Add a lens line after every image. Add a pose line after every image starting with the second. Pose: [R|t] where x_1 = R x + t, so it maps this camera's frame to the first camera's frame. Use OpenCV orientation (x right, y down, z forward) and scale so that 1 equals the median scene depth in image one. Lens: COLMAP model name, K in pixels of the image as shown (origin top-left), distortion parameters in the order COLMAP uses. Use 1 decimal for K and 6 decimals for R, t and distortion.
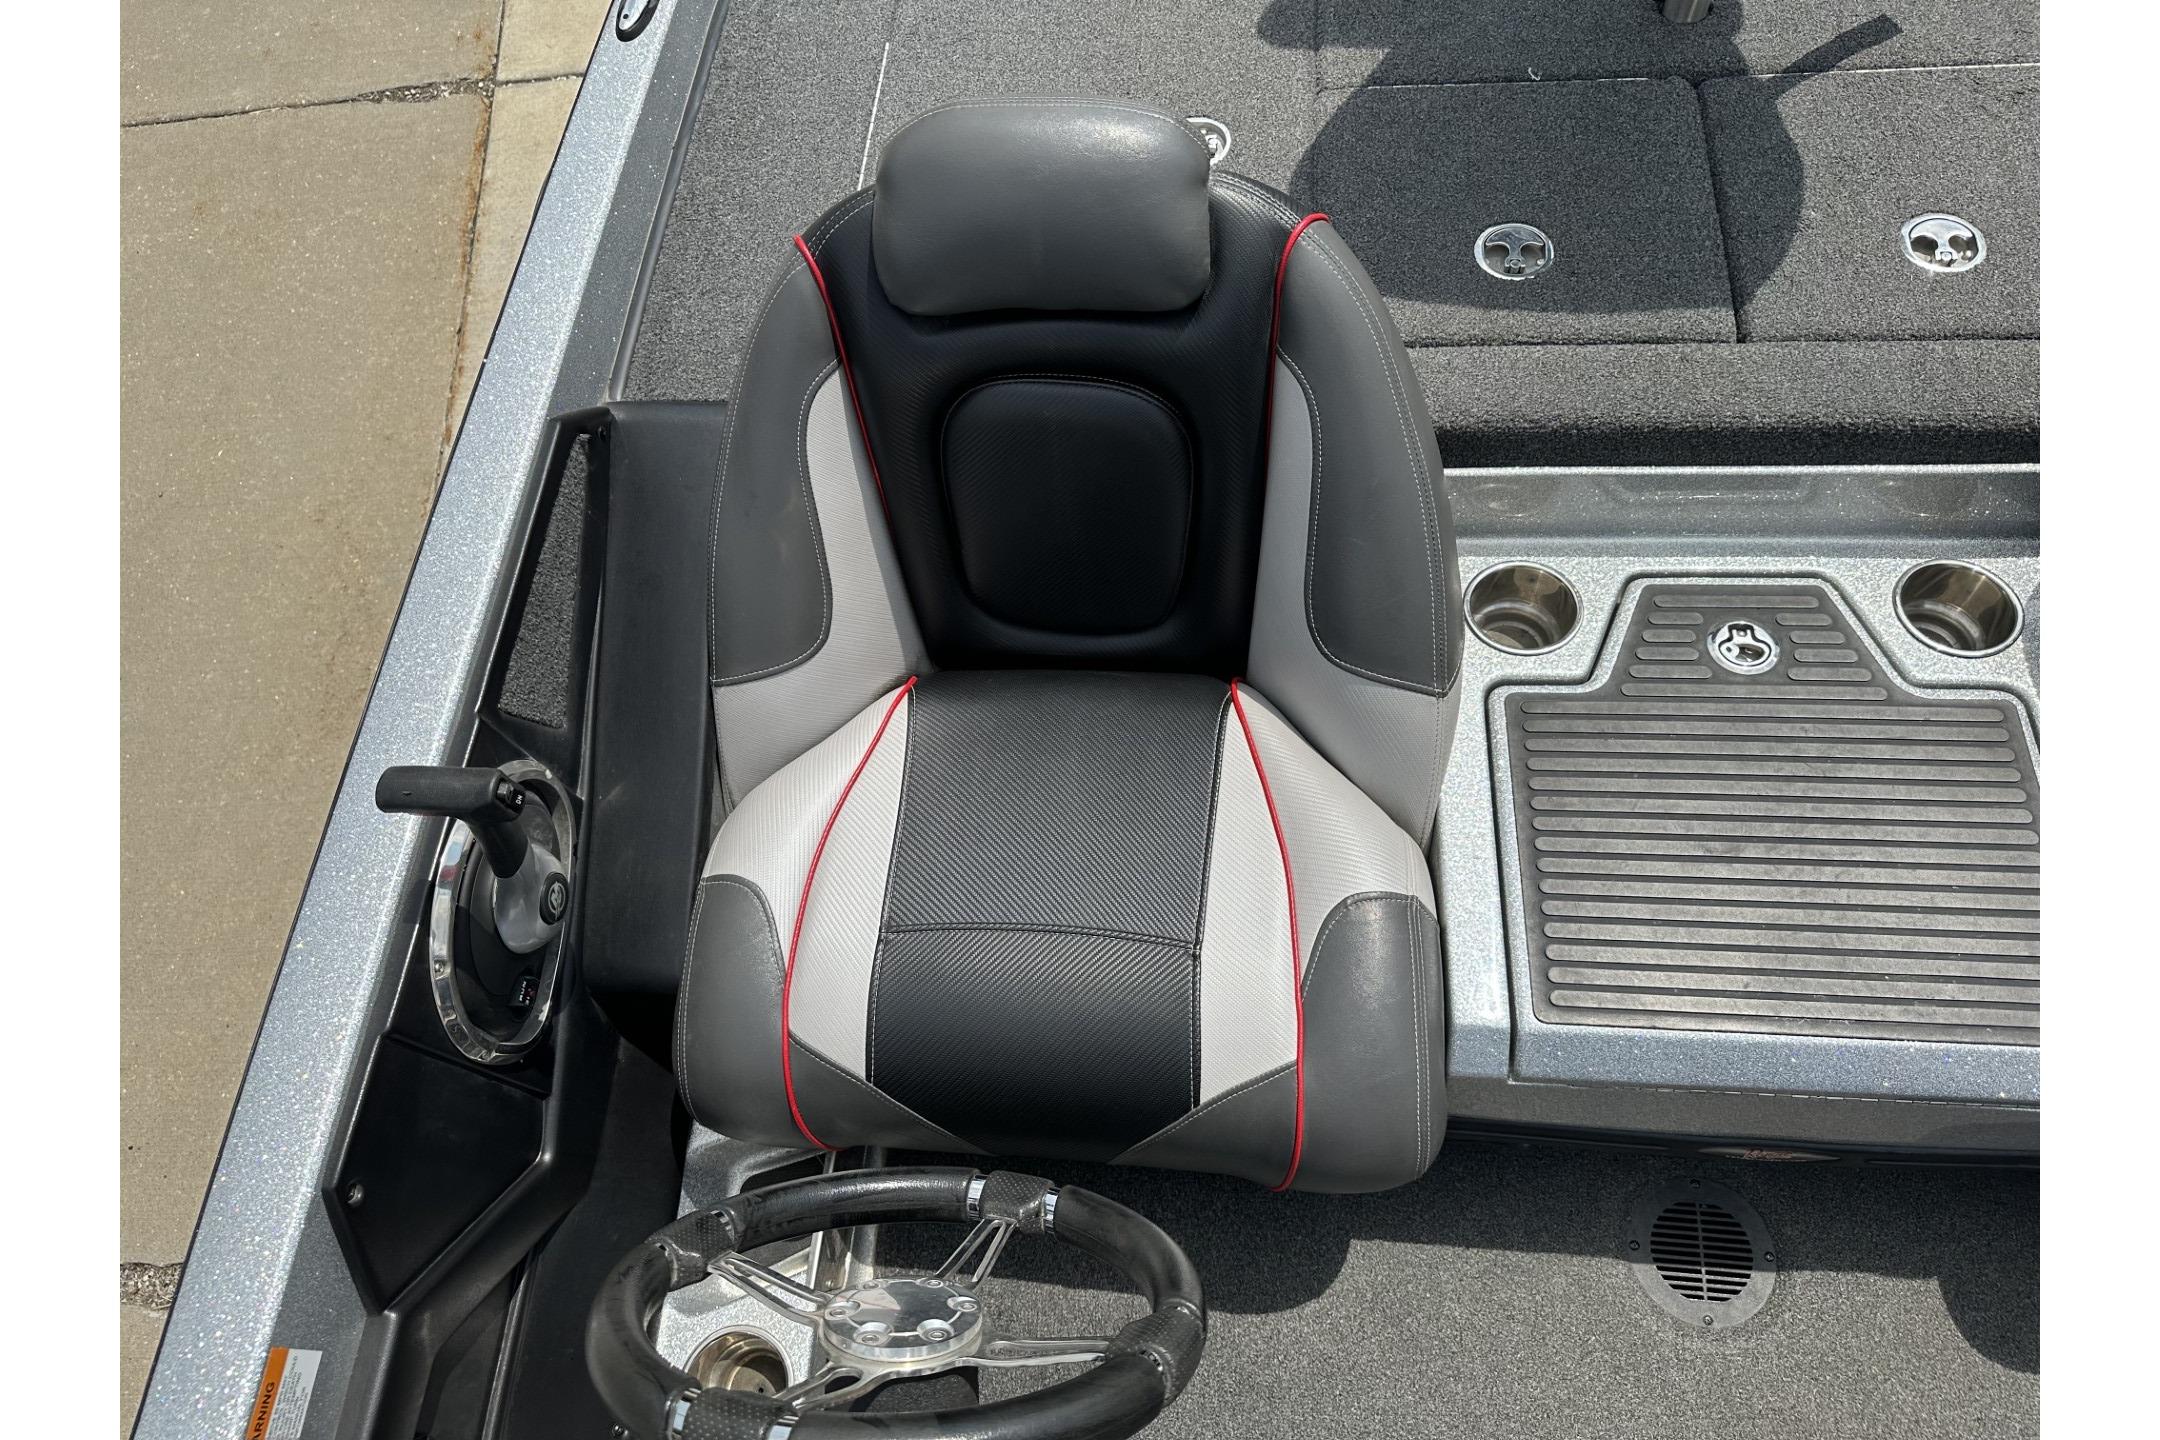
lens RADIAL K [[1434.8, 0, 1067.8], [0, 1434.8, 717.2], [0, 0, 1]] dist [-0.000534, -0.015811]
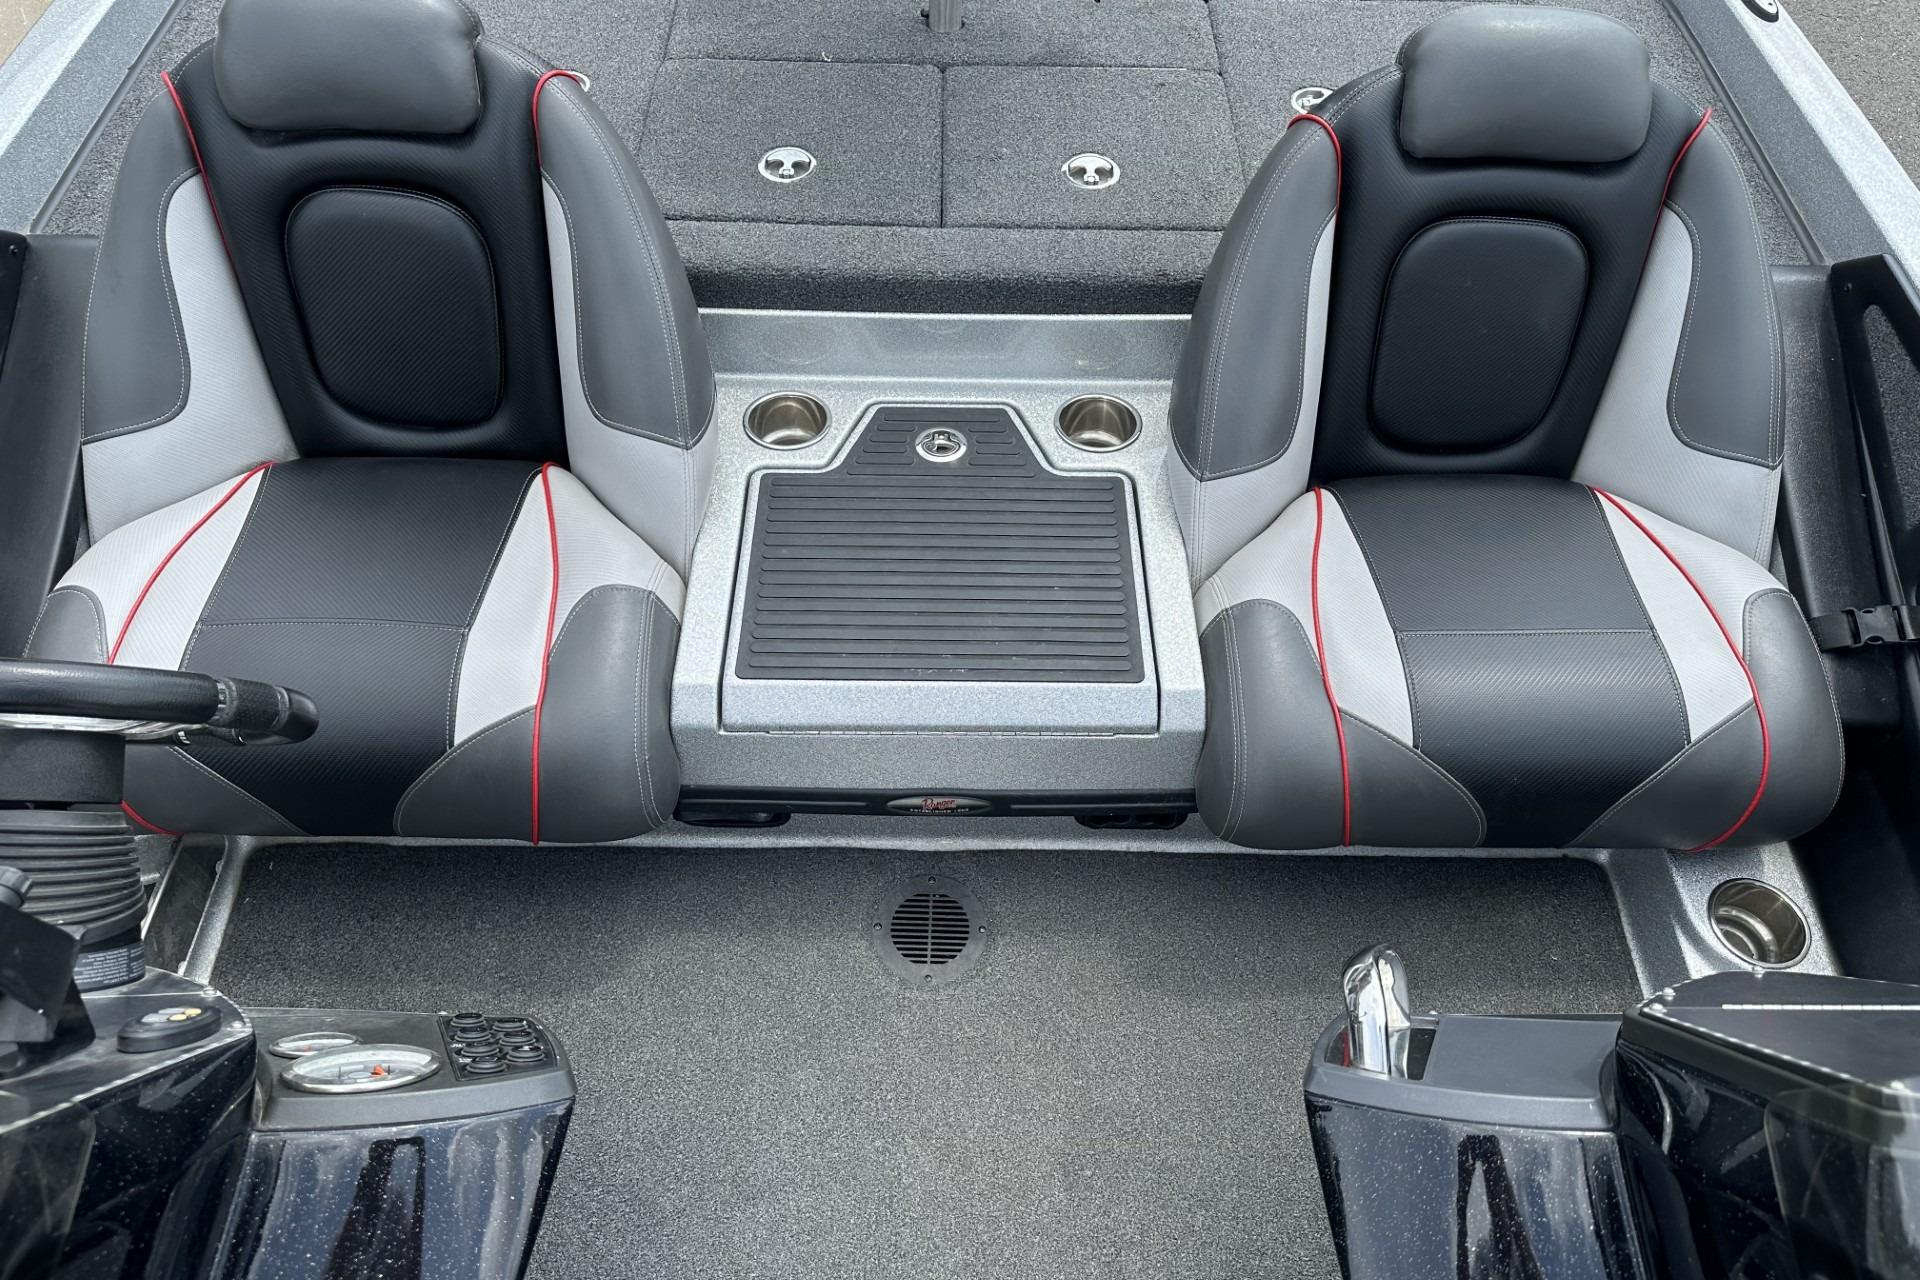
lens RADIAL K [[1368.1, 0, 972.0], [0, 1368.1, 649.3], [0, 0, 1]] dist [0.041493, -0.037622]
pose [[0.985828, 0.013499, 0.167215, 0.286251], [0.012236, 0.988317, -0.151923, 0.324881], [-0.167312, 0.151816, 0.974145, -0.201937]]
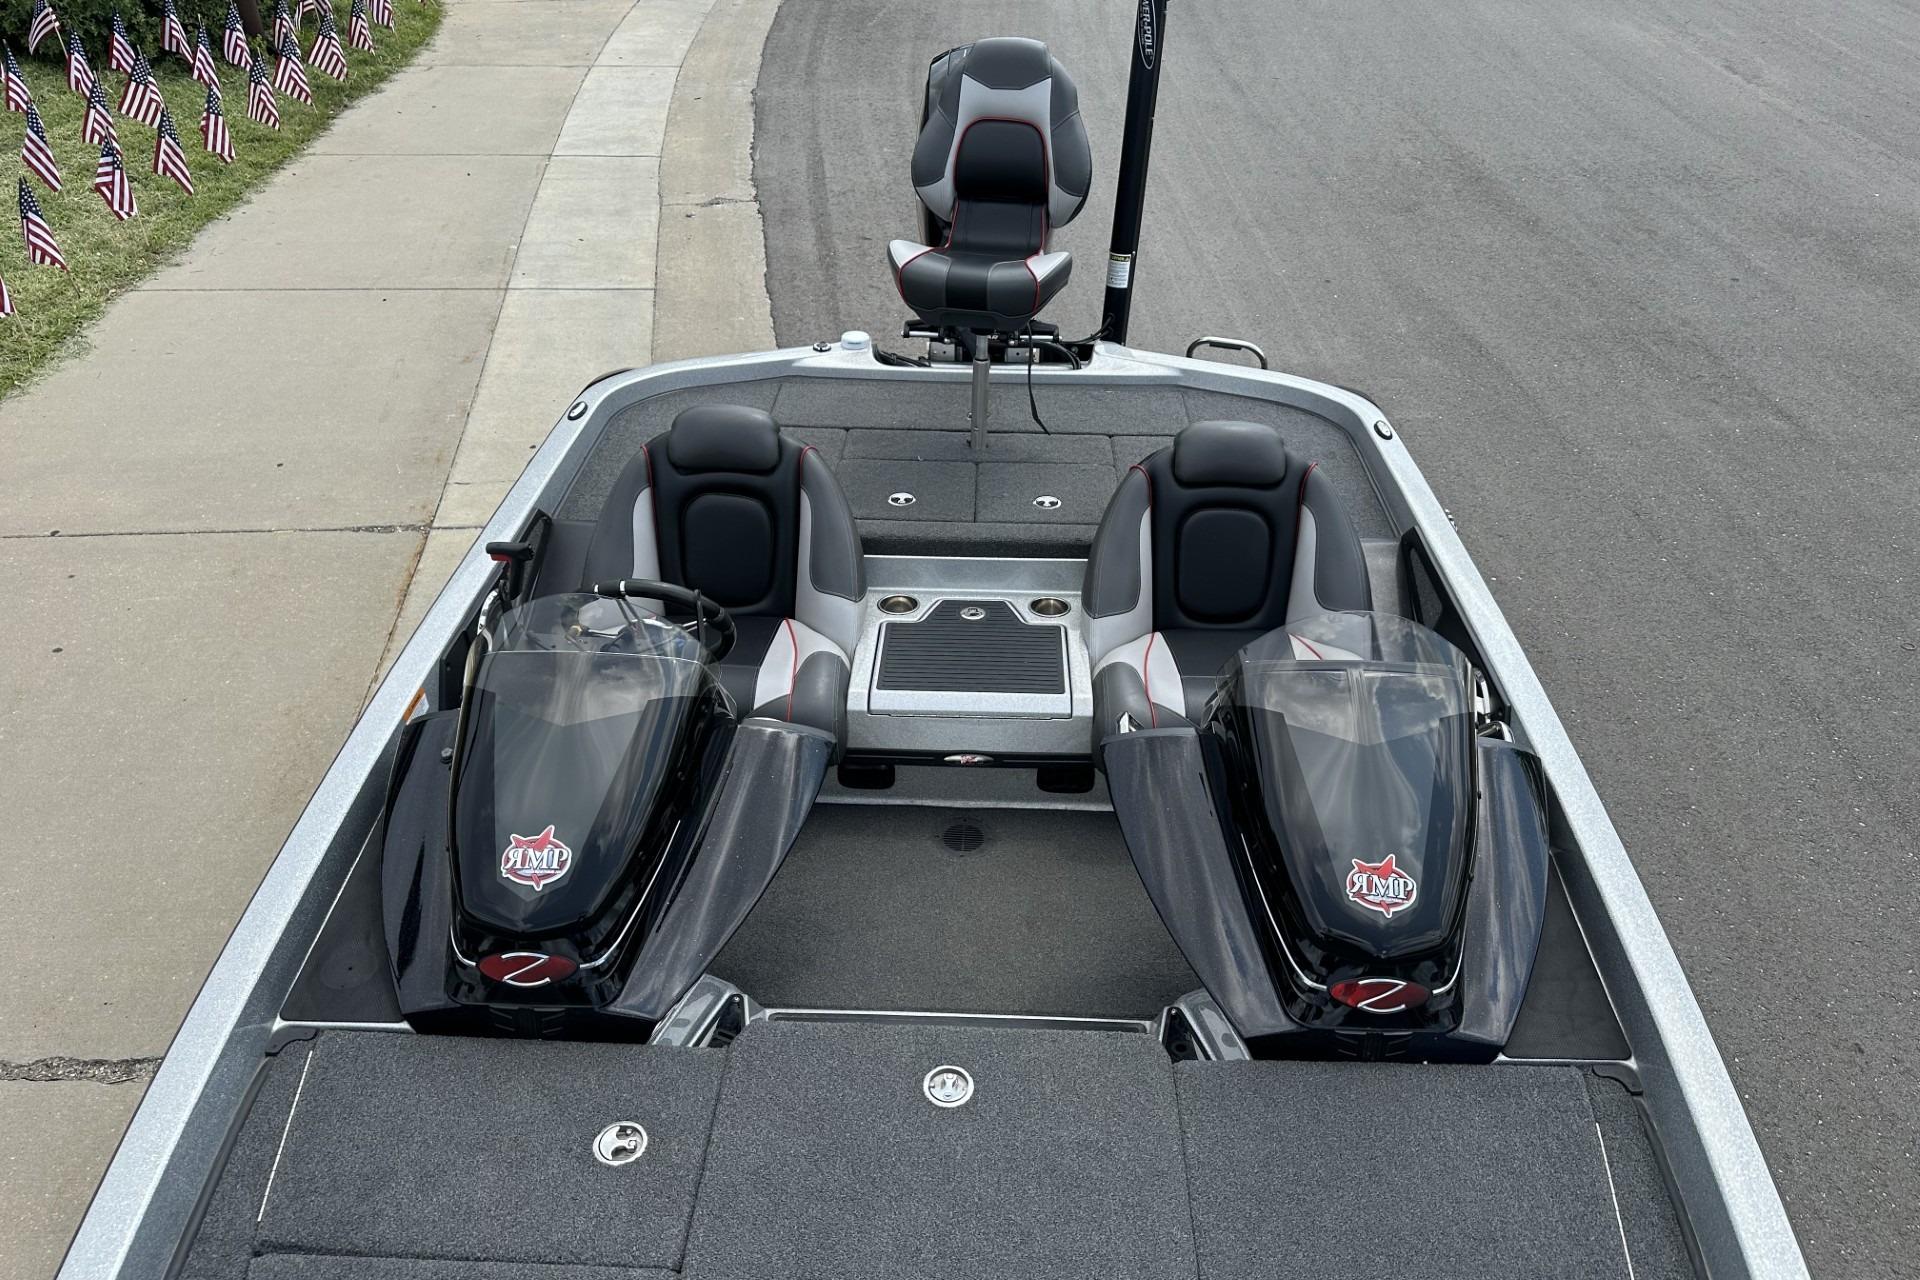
lens RADIAL K [[1368.1, 0, 972.2], [0, 1368.1, 643.7], [0, 0, 1]] dist [0.041493, -0.037622]
pose [[0.989774, 0.075360, 0.121112, 0.156560], [-0.006336, 0.871438, -0.490464, 1.254452], [-0.142503, 0.484681, 0.863005, -1.197854]]
